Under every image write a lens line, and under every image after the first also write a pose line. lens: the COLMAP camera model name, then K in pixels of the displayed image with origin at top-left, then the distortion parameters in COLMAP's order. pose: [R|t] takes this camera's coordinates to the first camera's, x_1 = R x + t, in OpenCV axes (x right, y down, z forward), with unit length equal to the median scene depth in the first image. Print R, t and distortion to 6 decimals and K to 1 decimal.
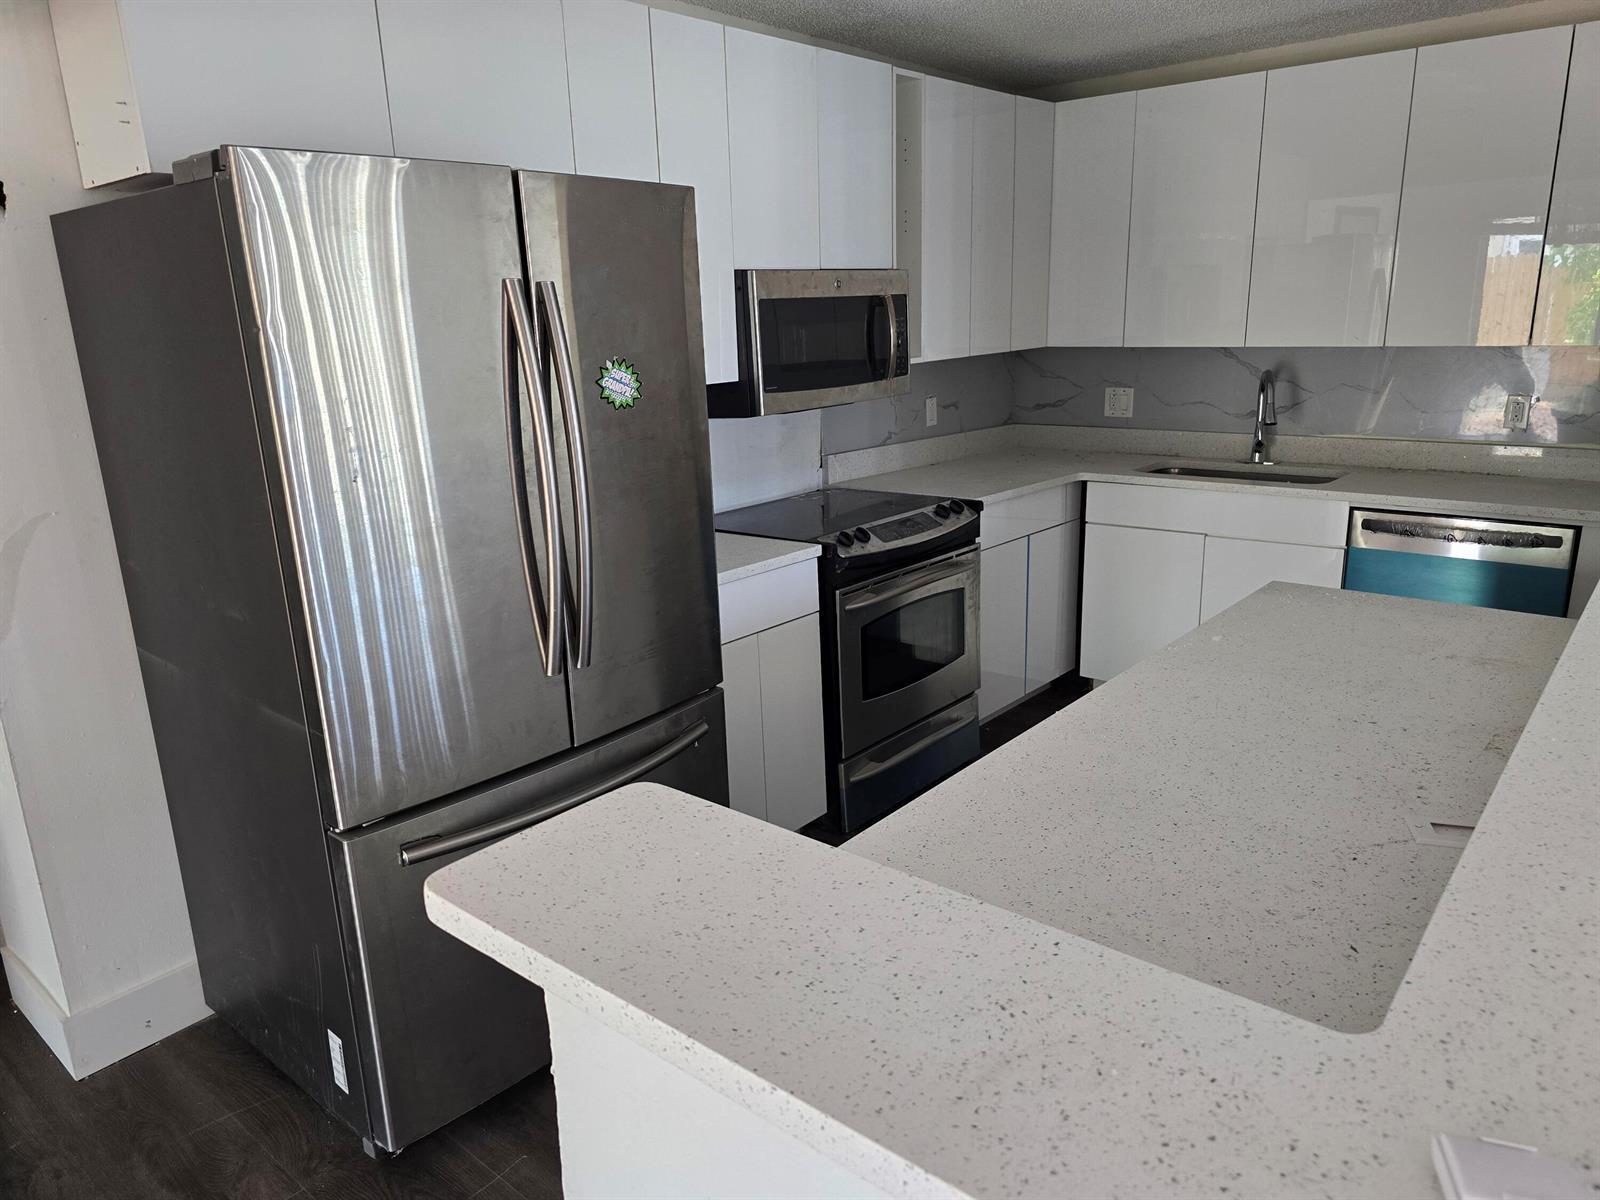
lens RADIAL K [[1091.7, 0, 805.6], [0, 1091.7, 598.7], [0, 0, 1]] dist [0.020978, -0.015356]
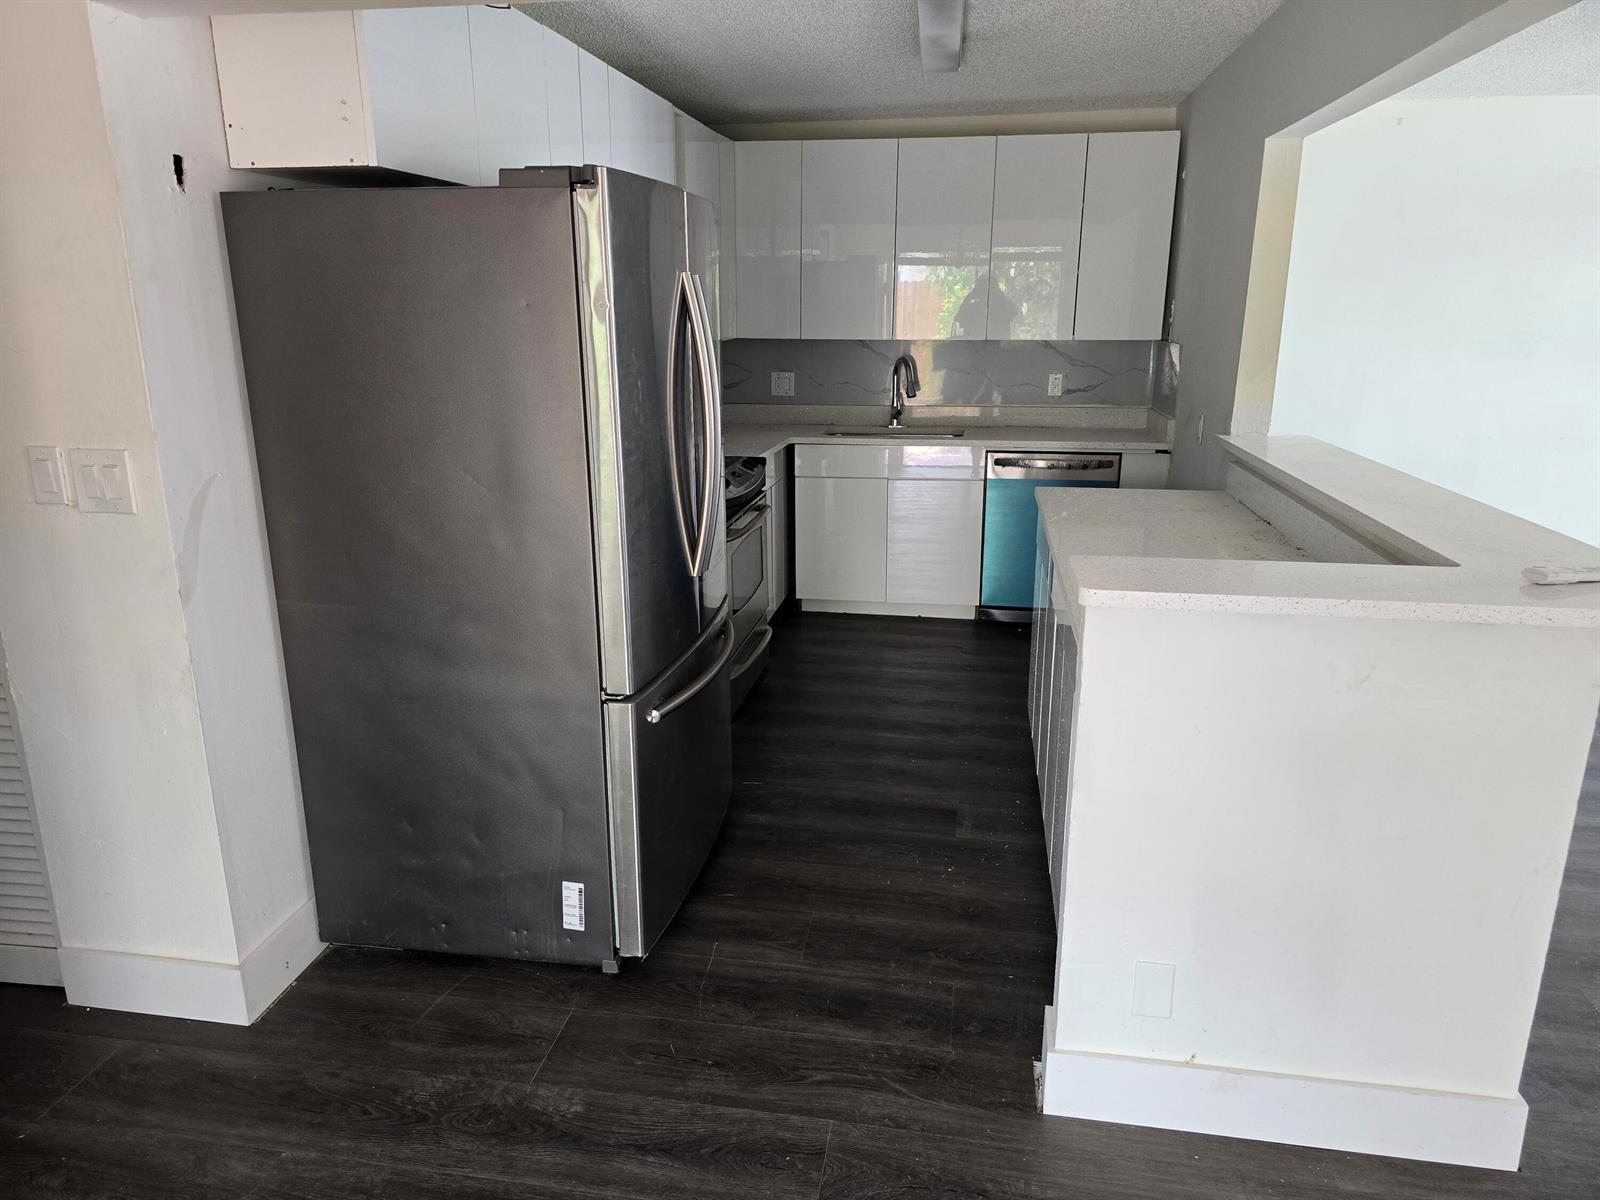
lens RADIAL K [[1091.7, 0, 791.8], [0, 1091.7, 603.7], [0, 0, 1]] dist [0.020978, -0.015356]
pose [[0.859985, -0.110174, 0.498285, -0.459138], [0.109300, 0.993524, 0.031034, 0.043256], [-0.498477, 0.027774, 0.866458, -0.111053]]
